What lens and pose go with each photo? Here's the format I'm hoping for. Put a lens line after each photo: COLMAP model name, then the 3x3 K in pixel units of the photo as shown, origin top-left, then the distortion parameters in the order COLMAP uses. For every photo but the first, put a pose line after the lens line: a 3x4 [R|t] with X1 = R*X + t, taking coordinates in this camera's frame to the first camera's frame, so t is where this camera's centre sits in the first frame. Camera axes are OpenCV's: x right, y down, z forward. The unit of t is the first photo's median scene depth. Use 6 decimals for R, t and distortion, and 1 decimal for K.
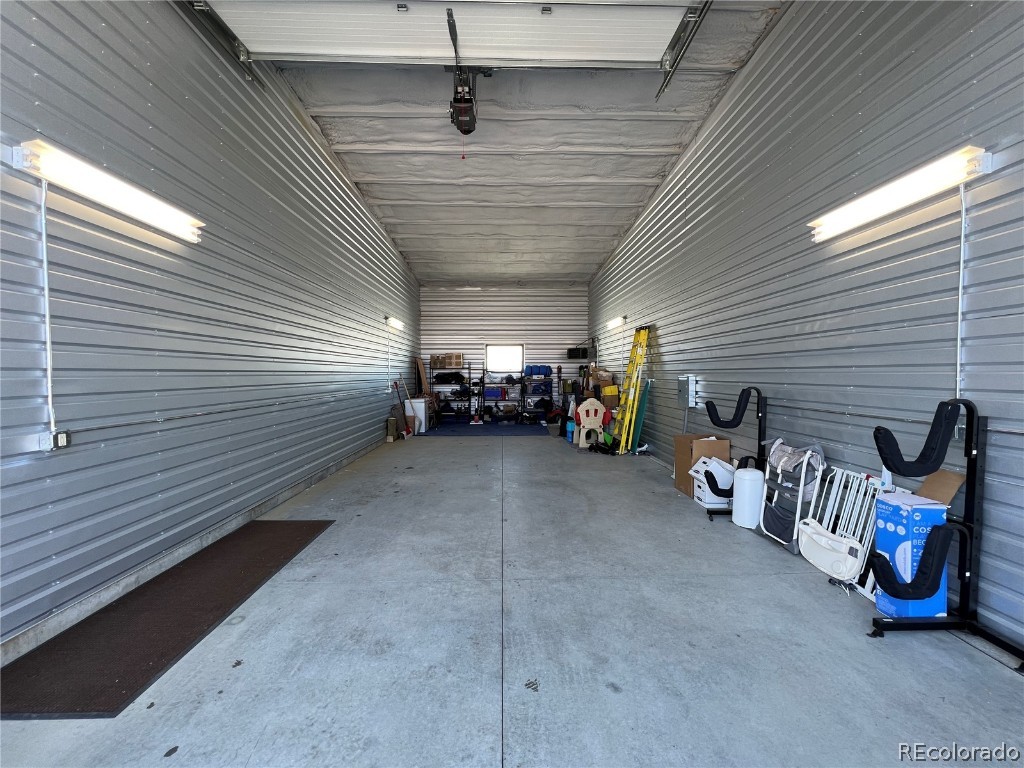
lens RADIAL K [[407.5, 0, 513.2], [0, 407.5, 383.6], [0, 0, 1]] dist [0.000939, -0.000346]
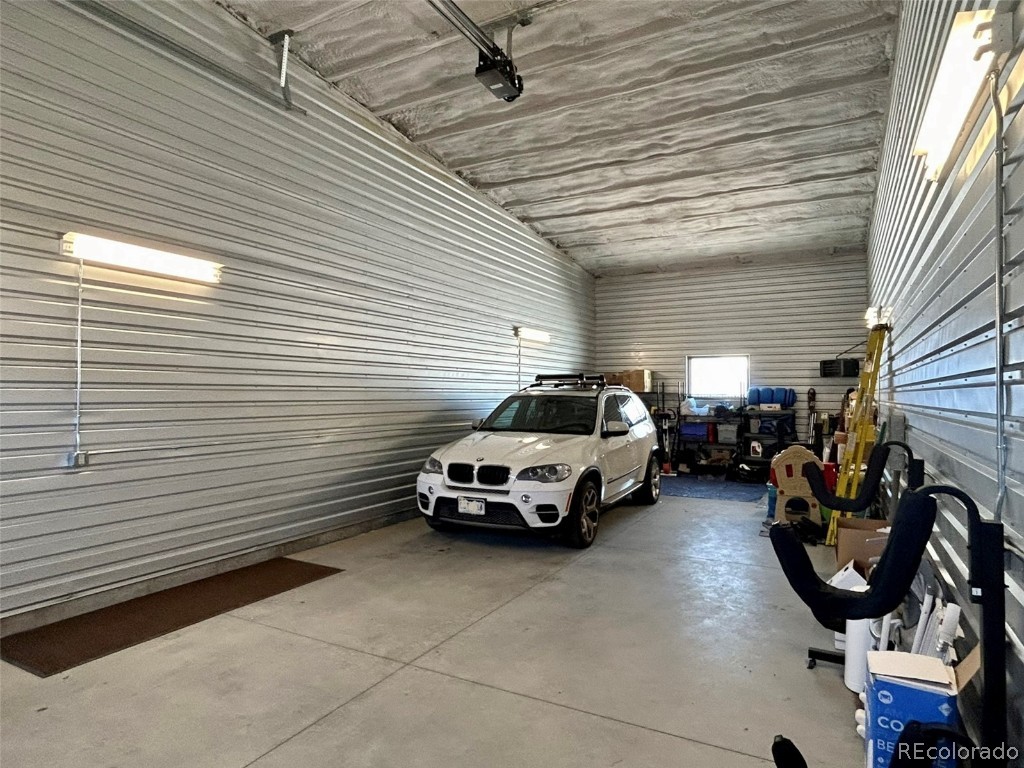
lens RADIAL K [[603.7, 0, 511.4], [0, 603.7, 383.6], [0, 0, 1]] dist [-0.008685, 0.008151]
pose [[0.864563, -0.003972, -0.502508, 0.501836], [-0.018069, 0.999076, -0.038984, -0.025341], [0.502199, 0.042784, 0.863693, 0.023302]]
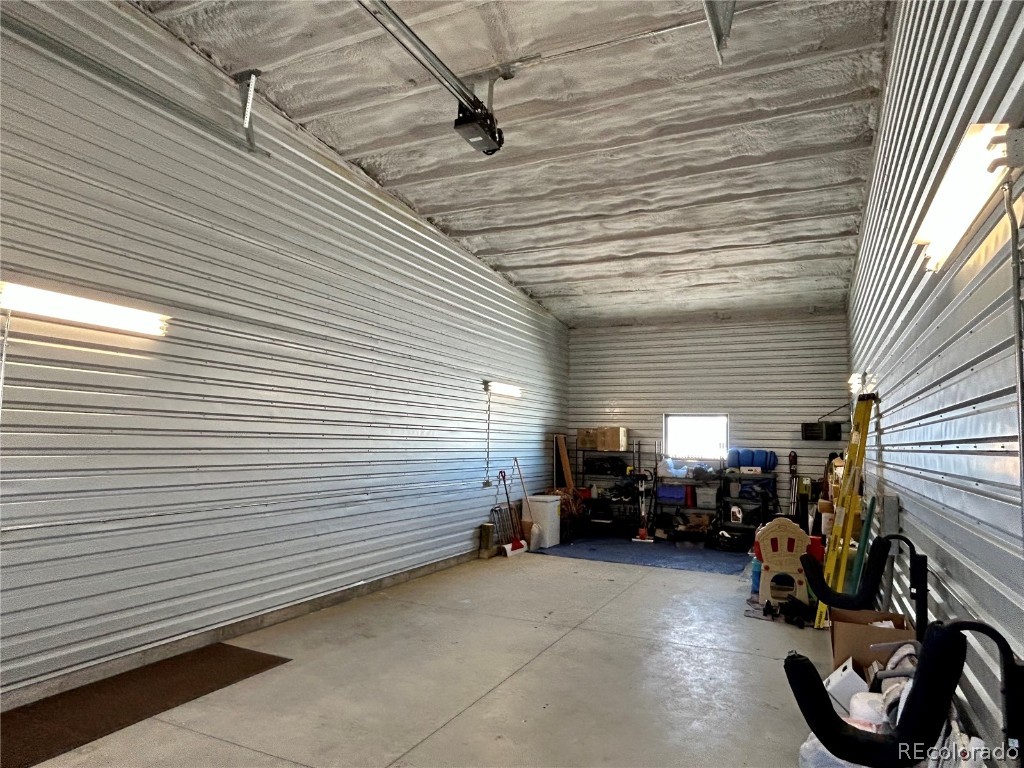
lens RADIAL K [[640.6, 0, 511.8], [0, 640.6, 386.3], [0, 0, 1]] dist [0.000546, -0.000612]
pose [[0.892434, -0.017036, -0.450857, 0.476684], [-0.035713, 0.993484, -0.108231, -0.067328], [0.449763, 0.112690, 0.886010, 0.025279]]
